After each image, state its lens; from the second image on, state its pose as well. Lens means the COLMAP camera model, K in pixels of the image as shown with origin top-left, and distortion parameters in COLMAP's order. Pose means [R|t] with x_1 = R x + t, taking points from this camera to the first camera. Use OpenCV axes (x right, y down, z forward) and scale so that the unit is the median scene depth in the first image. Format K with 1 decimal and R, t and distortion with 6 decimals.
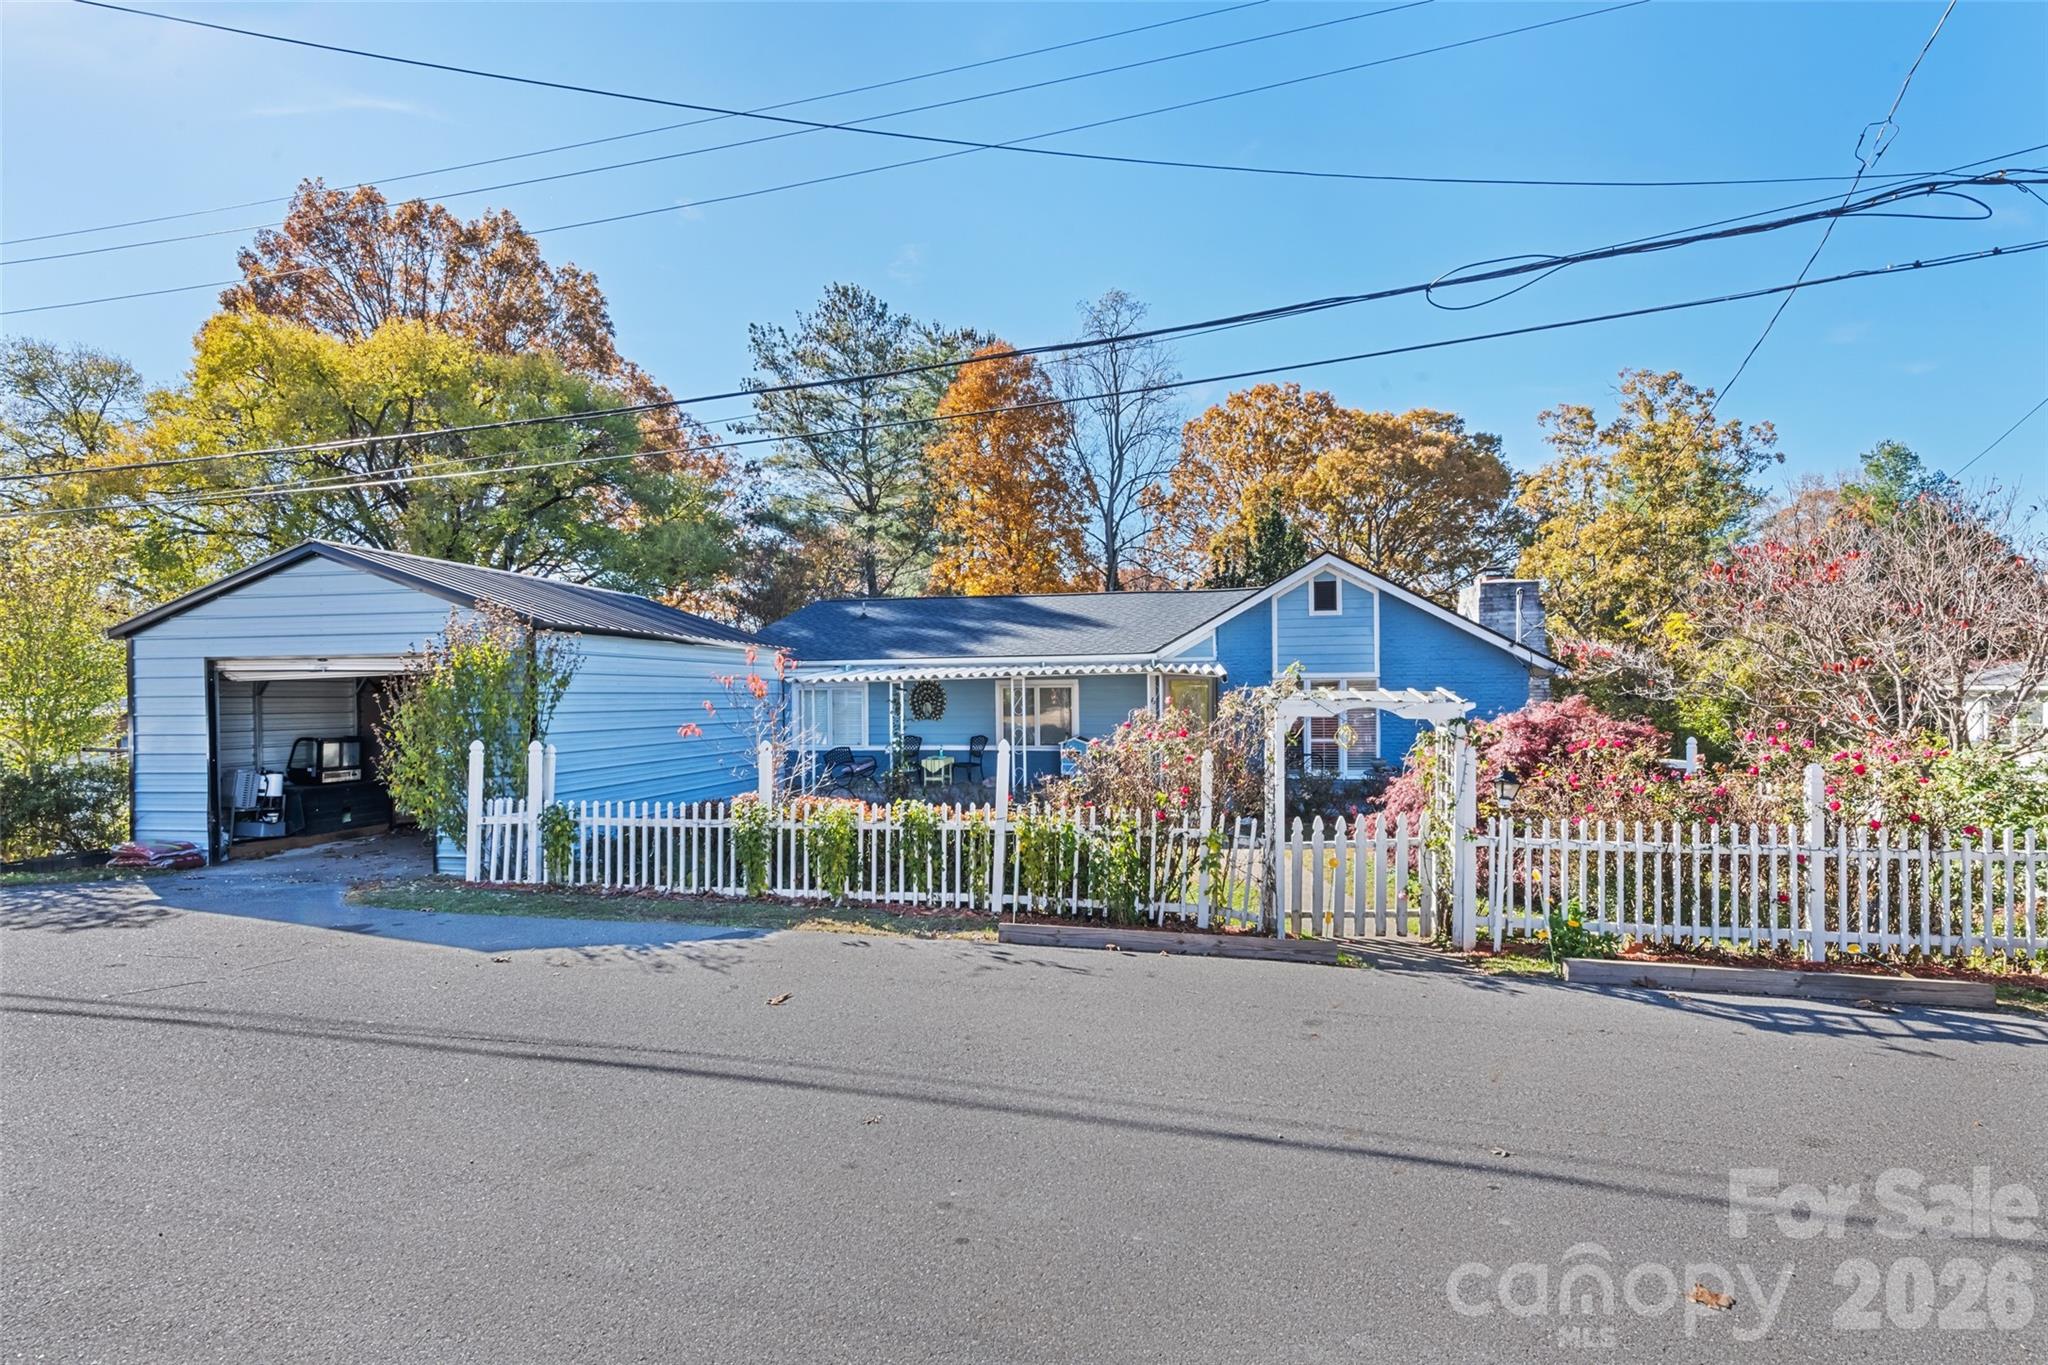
lens RADIAL K [[993.5, 0, 1026.1], [0, 993.5, 732.1], [0, 0, 1]] dist [0.000601, 0.000066]
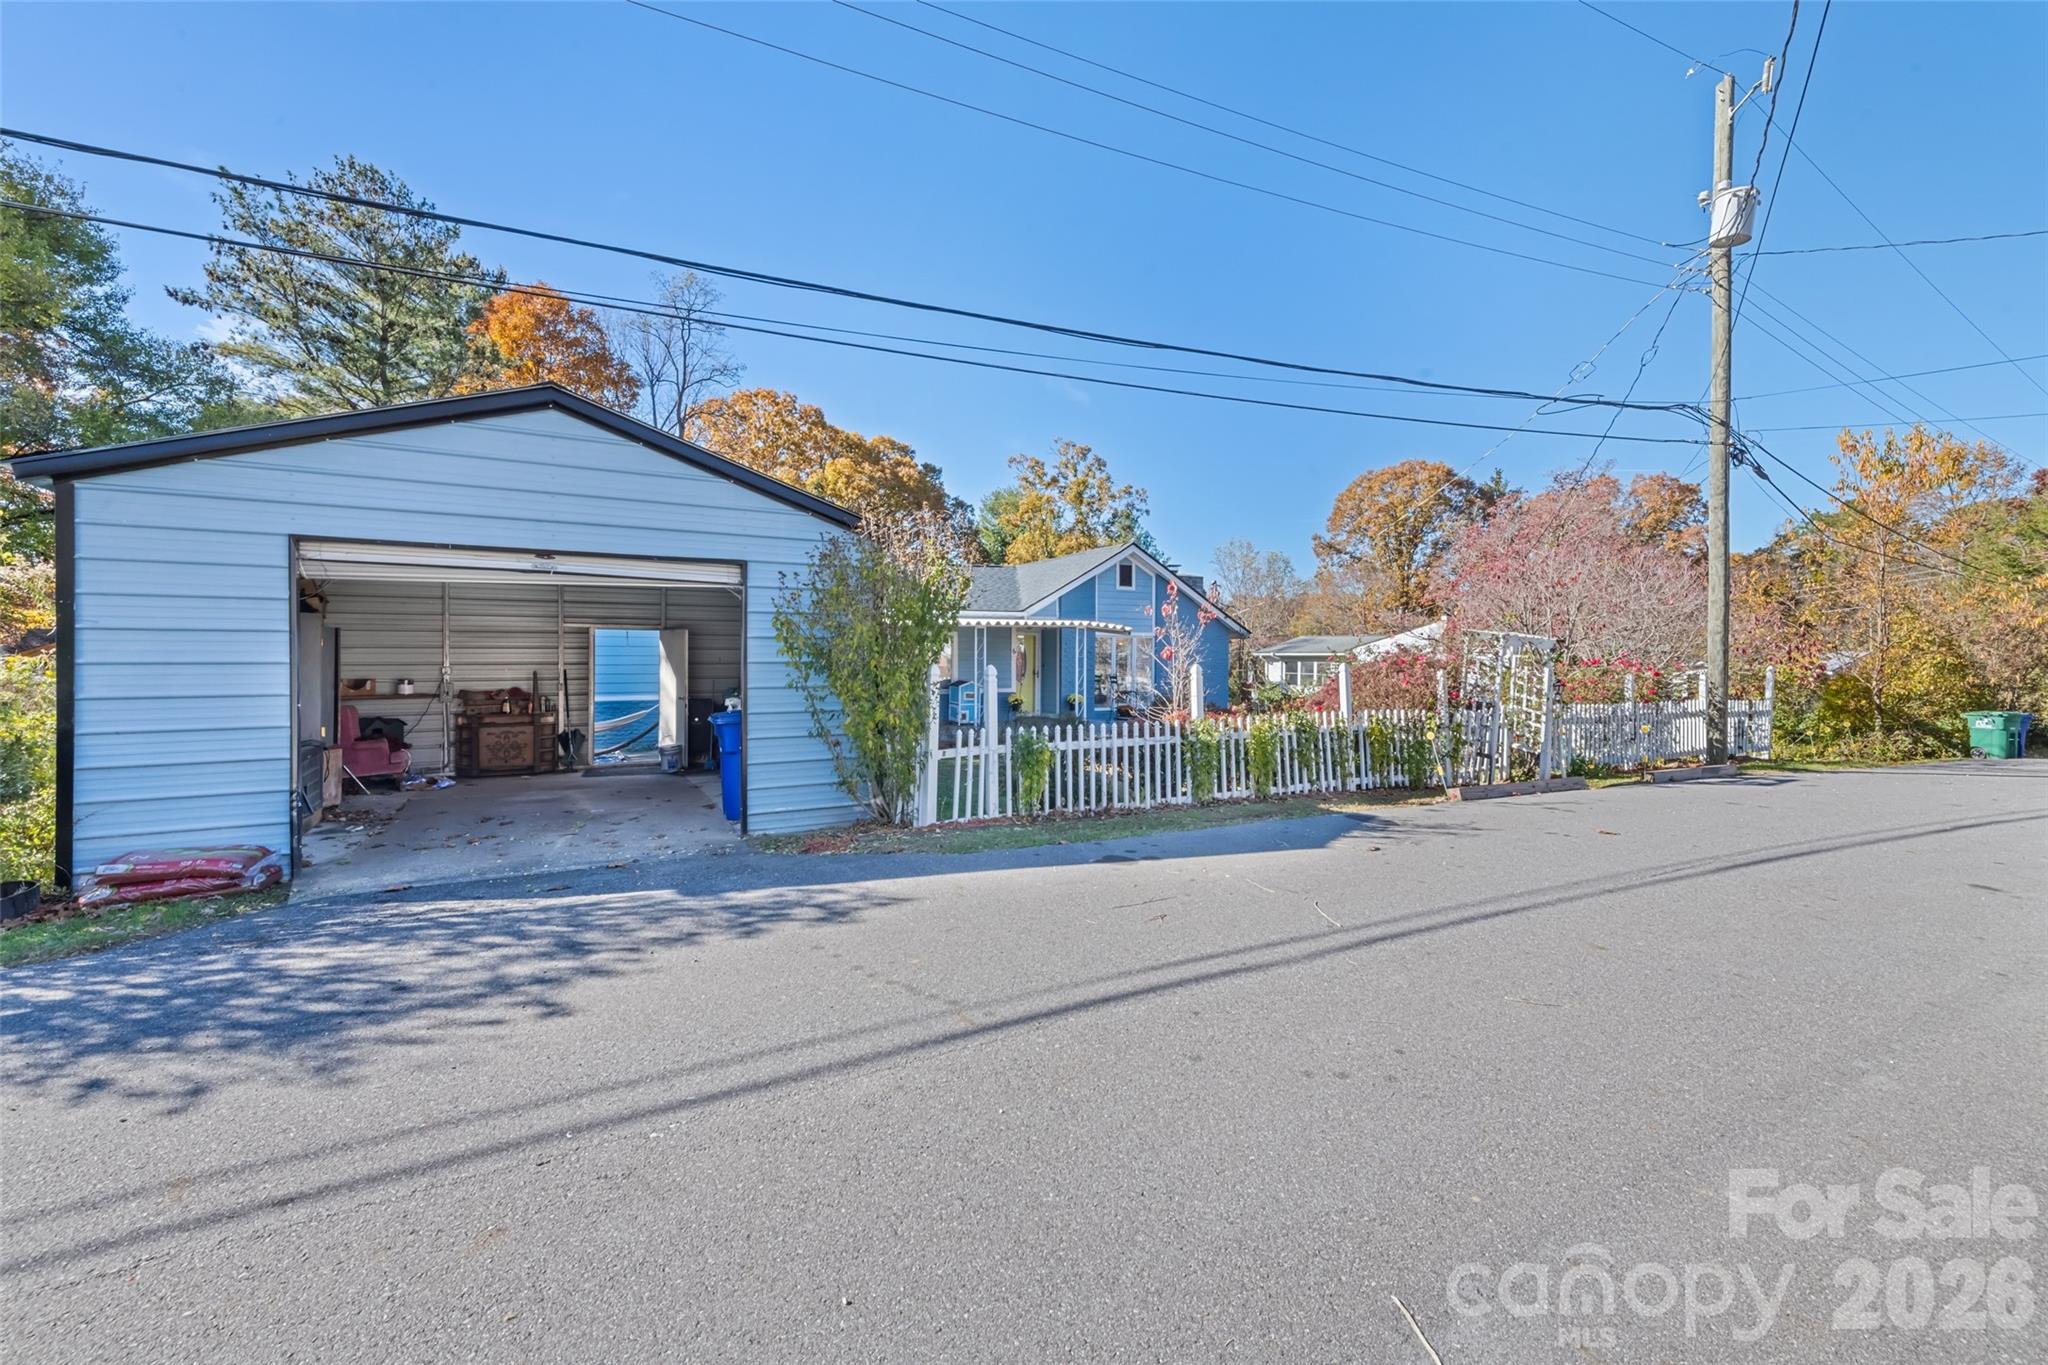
lens RADIAL K [[816.8, 0, 1021.1], [0, 816.8, 711.6], [0, 0, 1]] dist [0.009654, -0.000501]
pose [[0.759306, -0.030916, 0.649999, -0.810539], [0.015844, 0.999453, 0.029029, 0.024341], [-0.650540, -0.011743, 0.759381, 0.331975]]
